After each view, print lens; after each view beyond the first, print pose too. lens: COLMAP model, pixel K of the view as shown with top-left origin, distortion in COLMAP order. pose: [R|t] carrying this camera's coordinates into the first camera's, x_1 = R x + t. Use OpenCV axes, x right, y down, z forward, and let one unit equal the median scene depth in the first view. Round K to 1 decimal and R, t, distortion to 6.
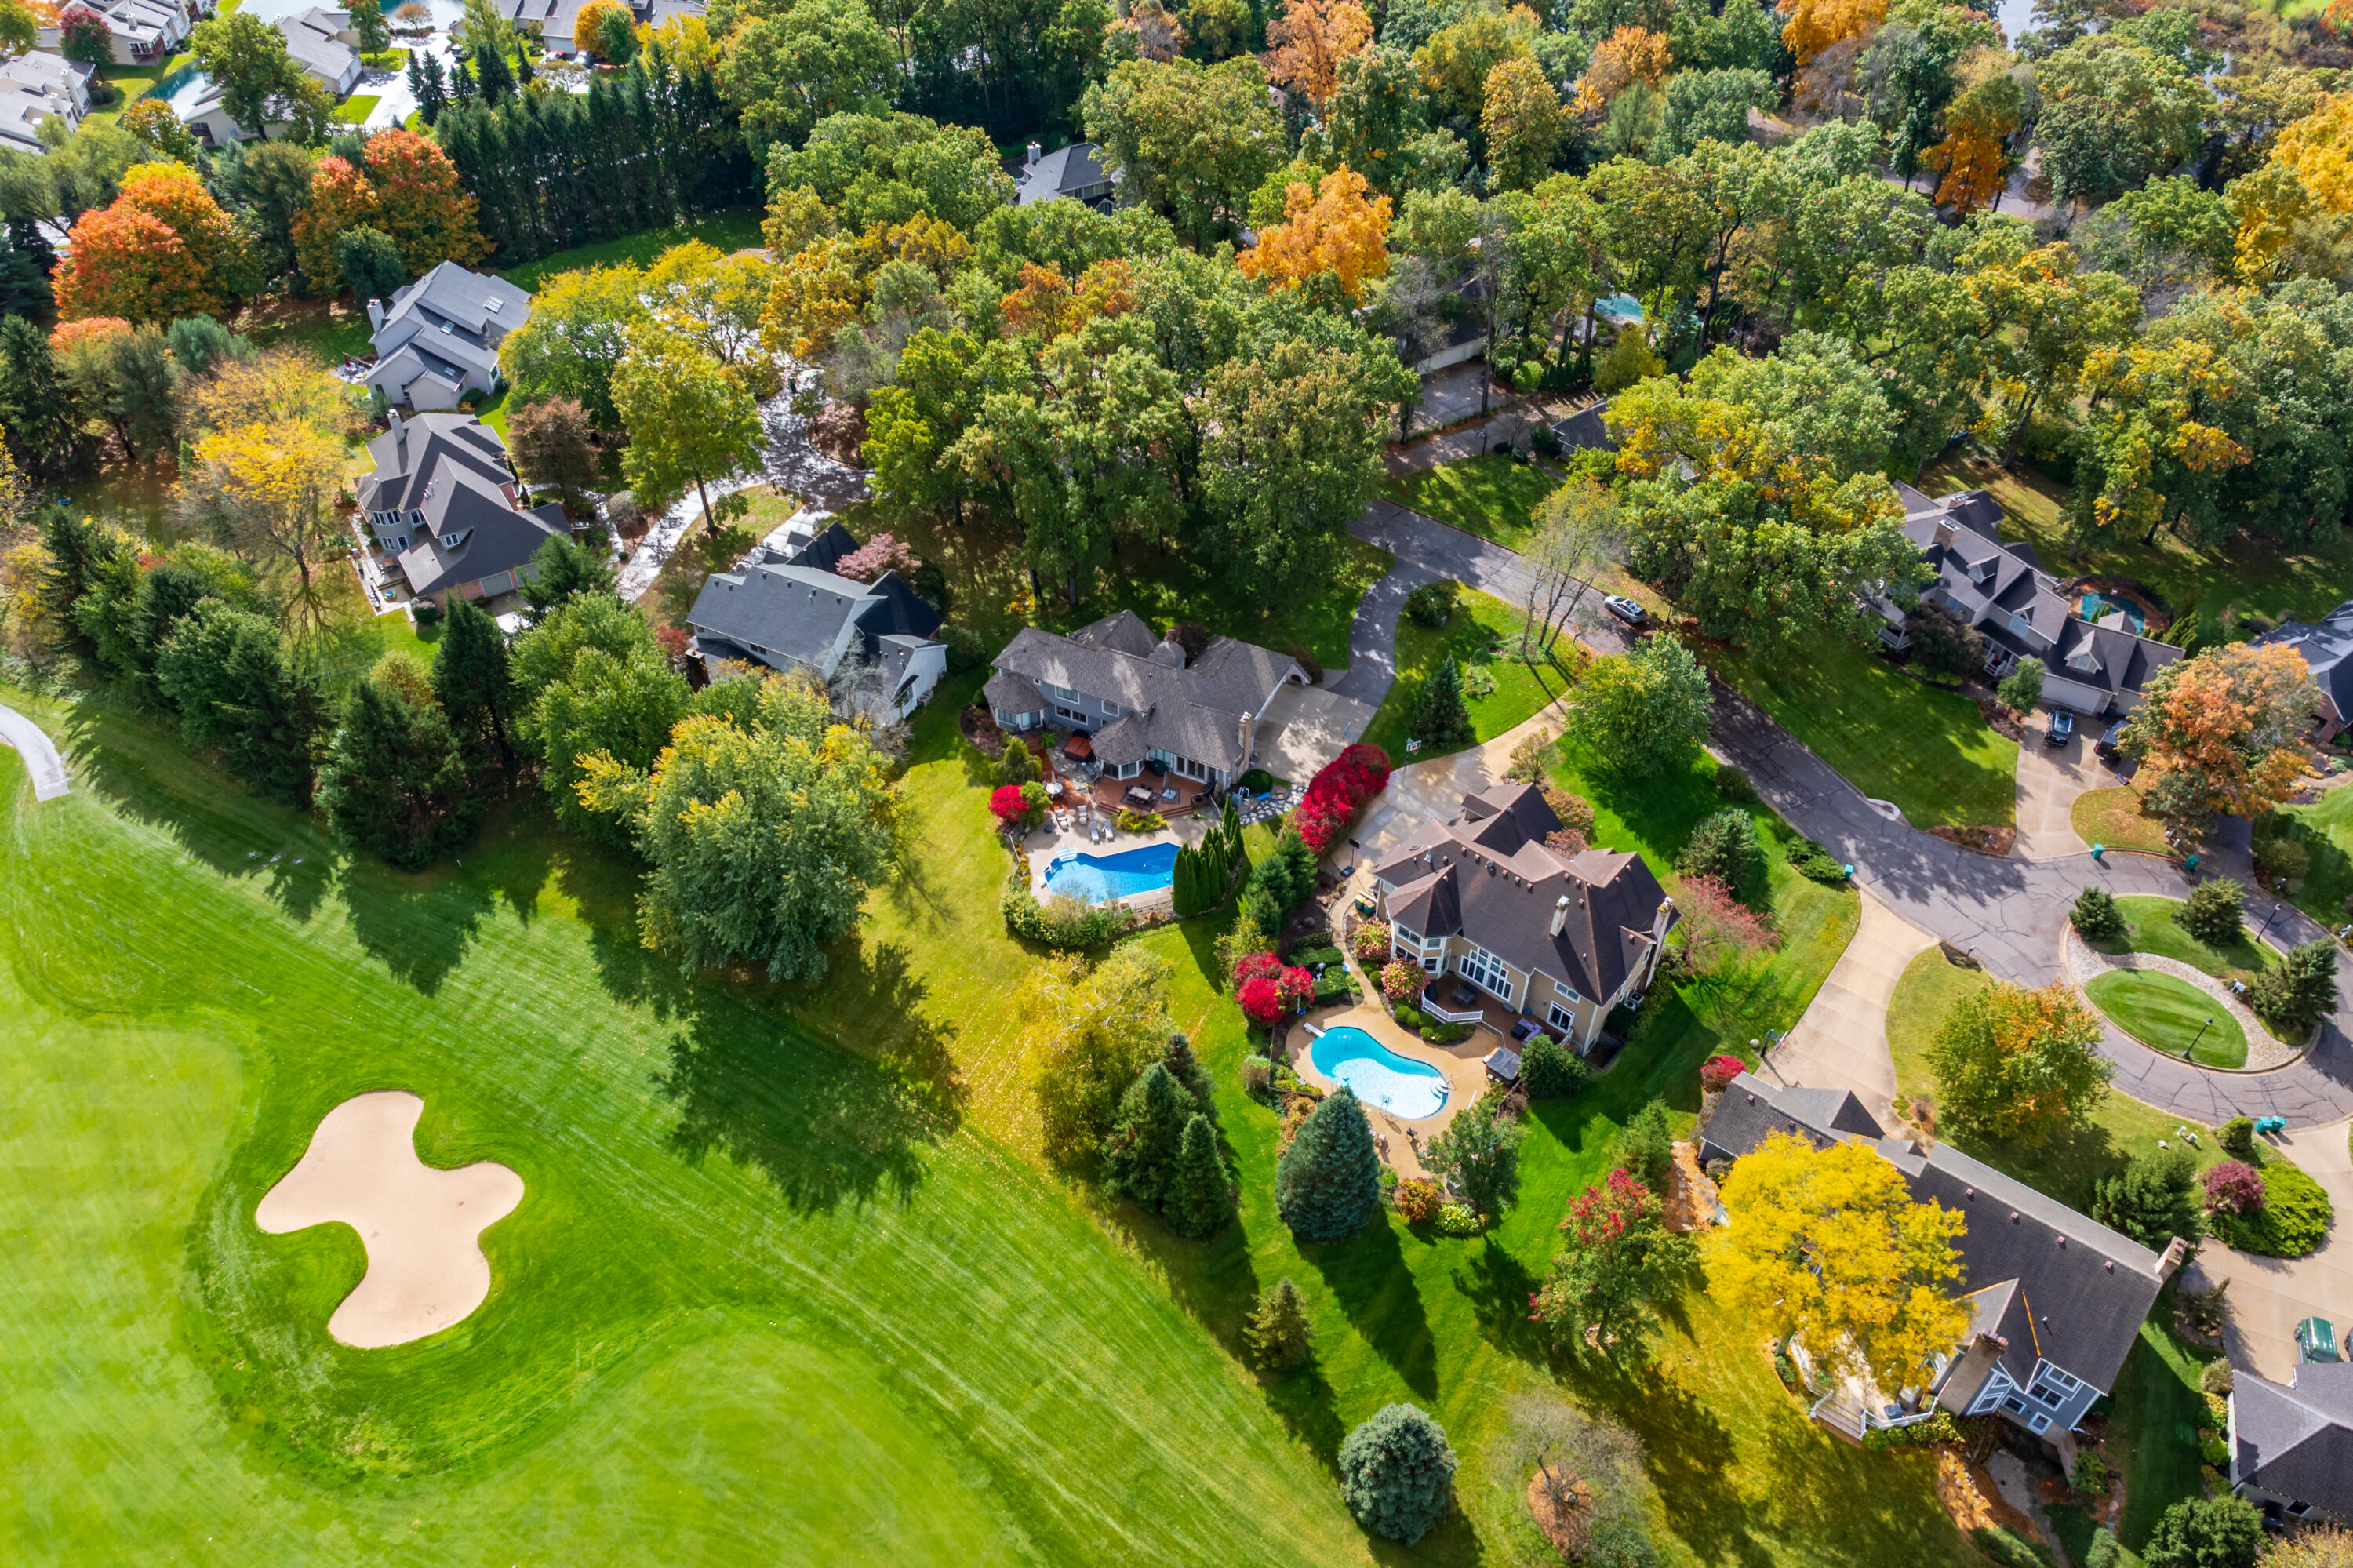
lens RADIAL K [[1625.5, 0, 1205.8], [0, 1625.5, 800.2], [0, 0, 1]] dist [-0.029198, 0.009537]
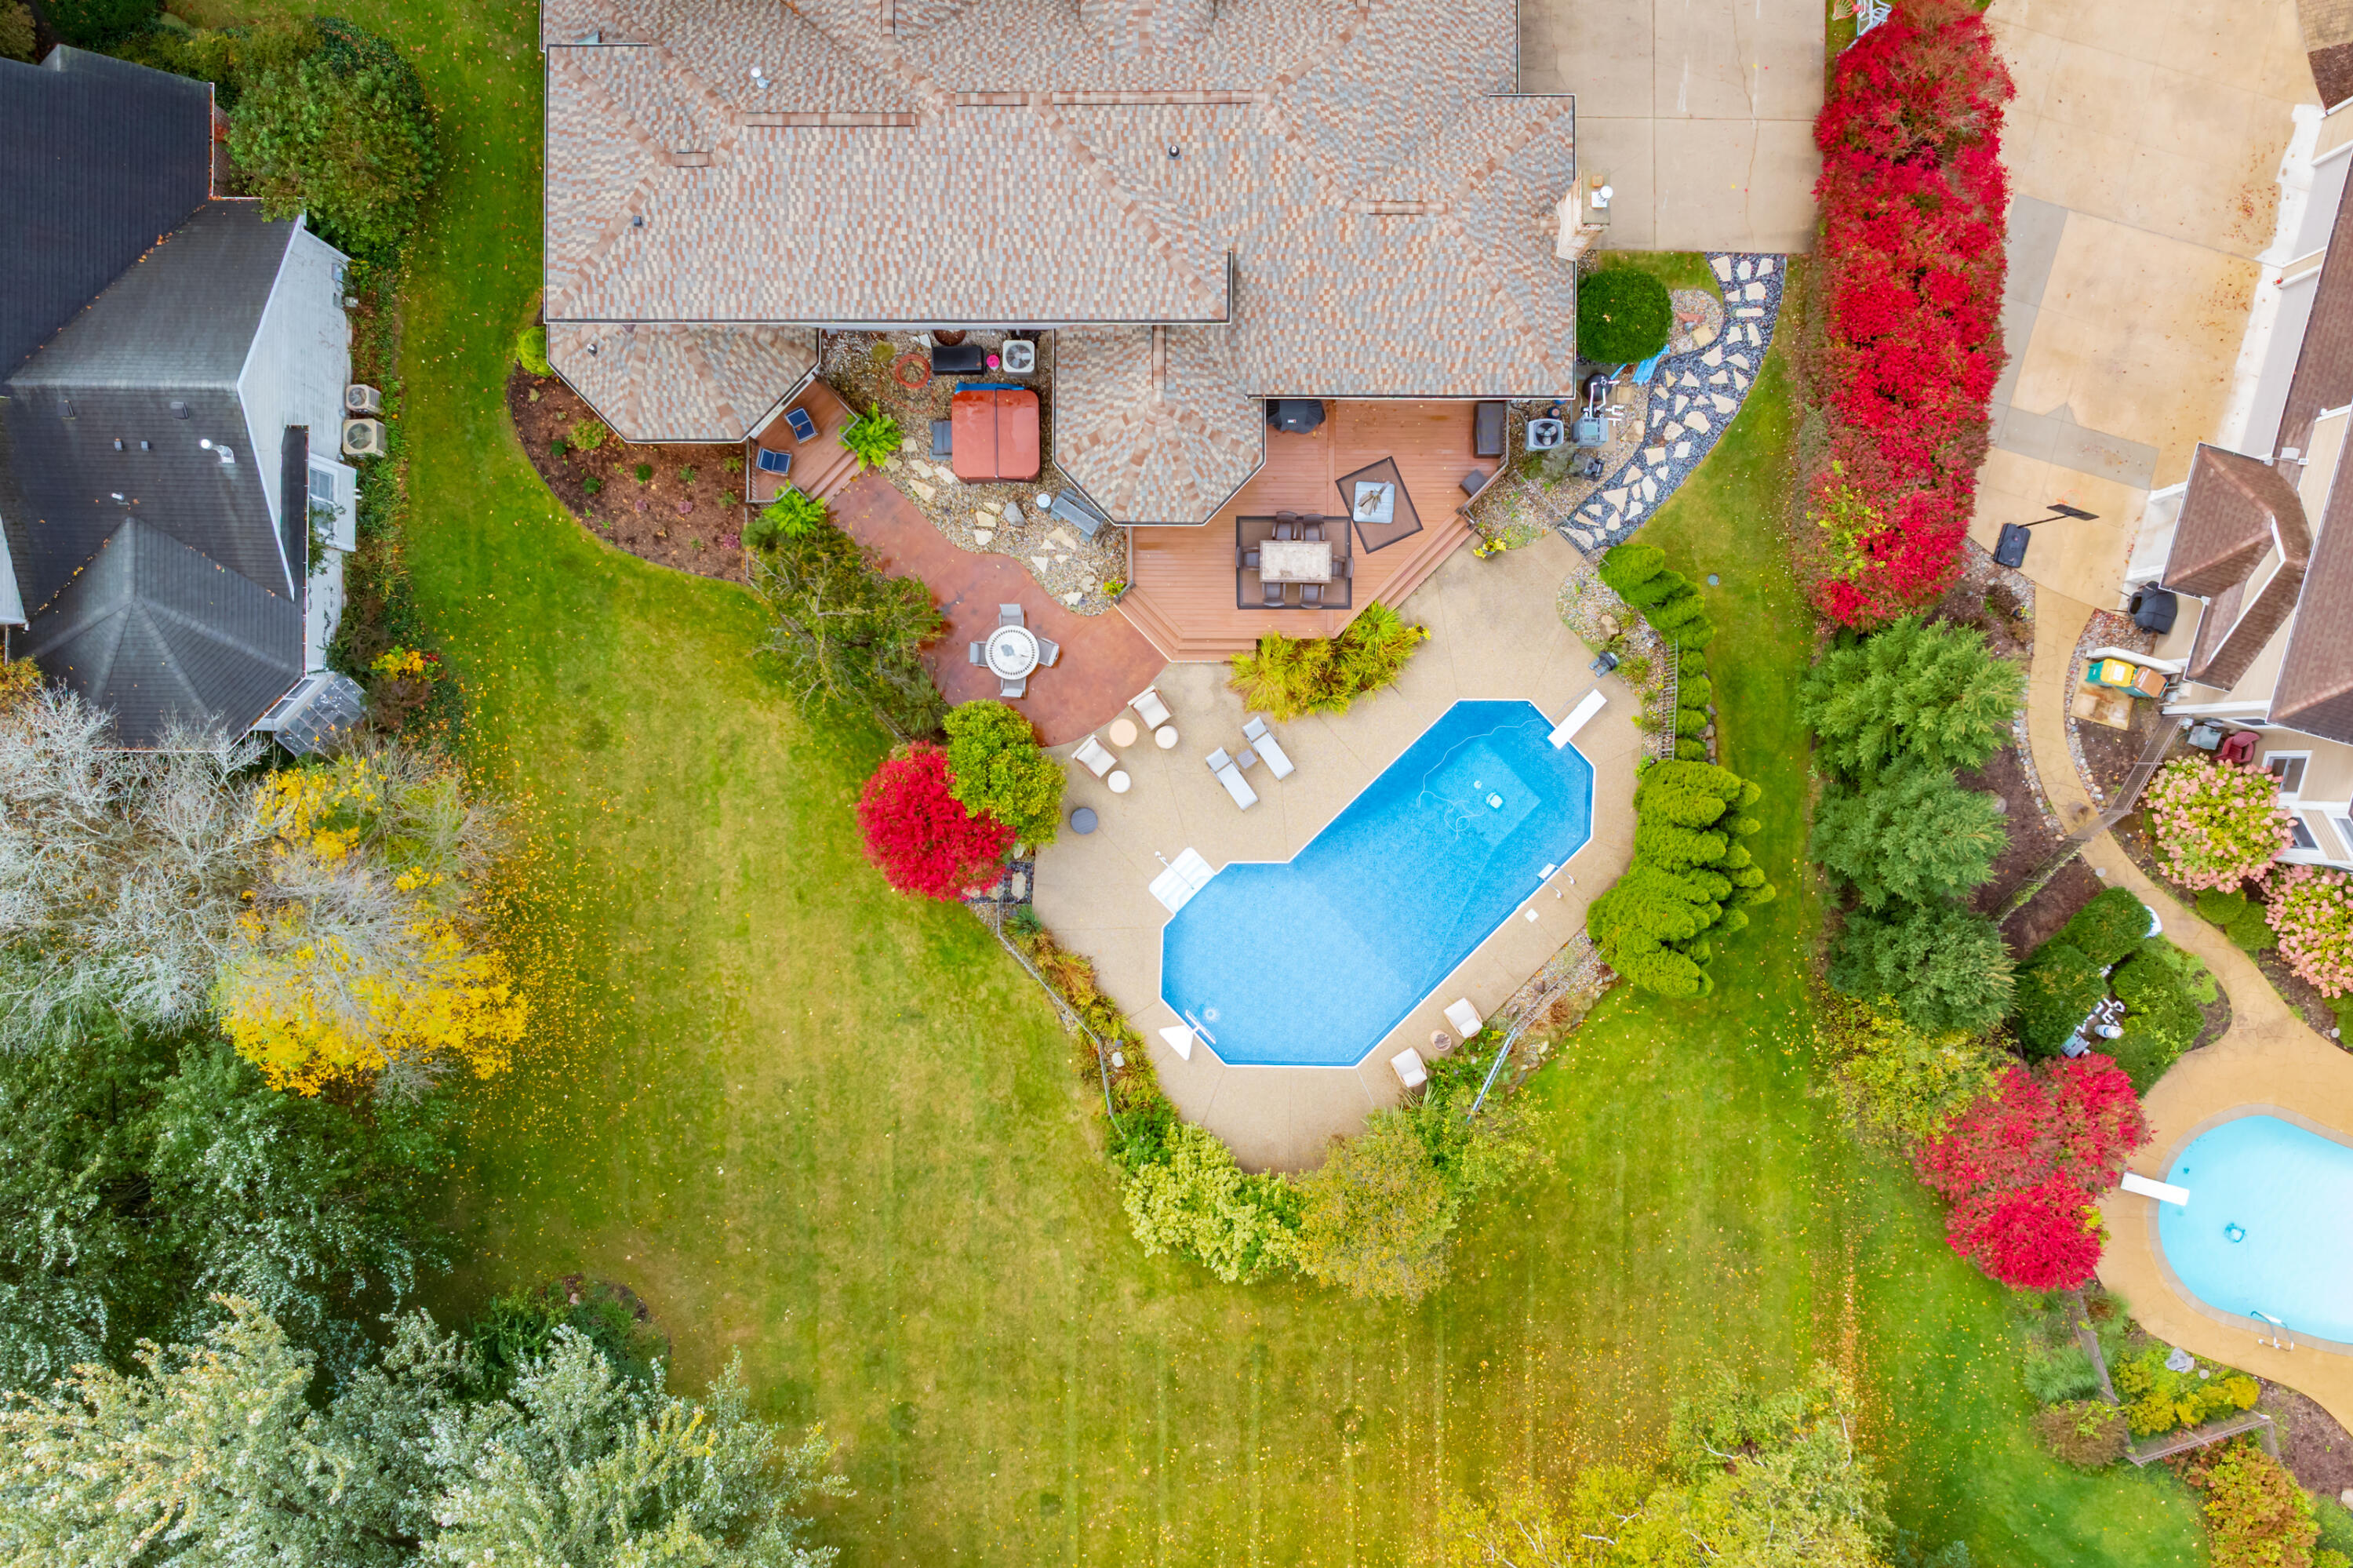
lens RADIAL K [[1721.3, 0, 1180.3], [0, 1721.3, 758.7], [0, 0, 1]] dist [-0.031107, 0.012967]
pose [[0.907430, -0.419984, -0.013600, -0.069154], [0.293572, 0.610481, 0.735614, -0.213909], [-0.300644, -0.671511, 0.677264, 0.763890]]
